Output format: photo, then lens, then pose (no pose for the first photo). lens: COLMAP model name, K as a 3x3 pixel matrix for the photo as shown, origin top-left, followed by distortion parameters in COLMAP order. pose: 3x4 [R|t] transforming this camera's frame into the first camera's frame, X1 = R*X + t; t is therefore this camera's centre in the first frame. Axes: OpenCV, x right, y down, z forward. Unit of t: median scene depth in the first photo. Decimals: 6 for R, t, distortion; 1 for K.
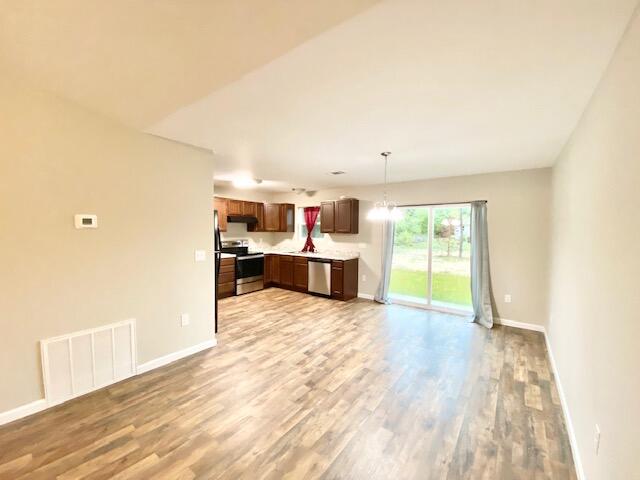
lens RADIAL K [[262.7, 0, 323.3], [0, 262.7, 239.5], [0, 0, 1]] dist [-0.009480, -0.008960]
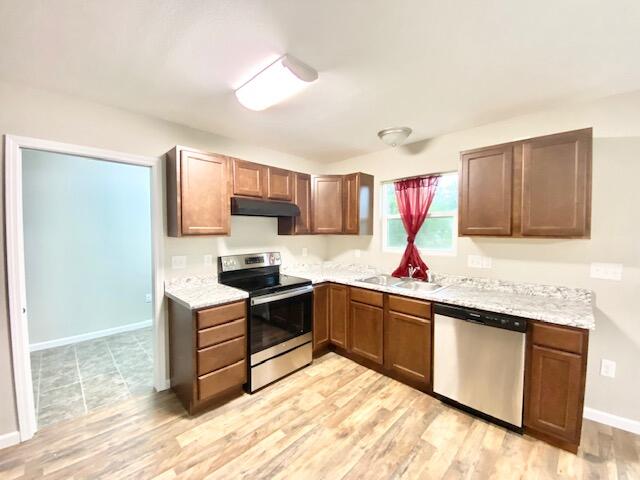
lens RADIAL K [[262.7, 0, 320.7], [0, 262.7, 238.6], [0, 0, 1]] dist [-0.009480, -0.008960]
pose [[0.989722, -0.011137, -0.142567, -0.164396], [0.009127, 0.999850, -0.014746, -0.017772], [0.142710, 0.013293, 0.989675, 0.611819]]
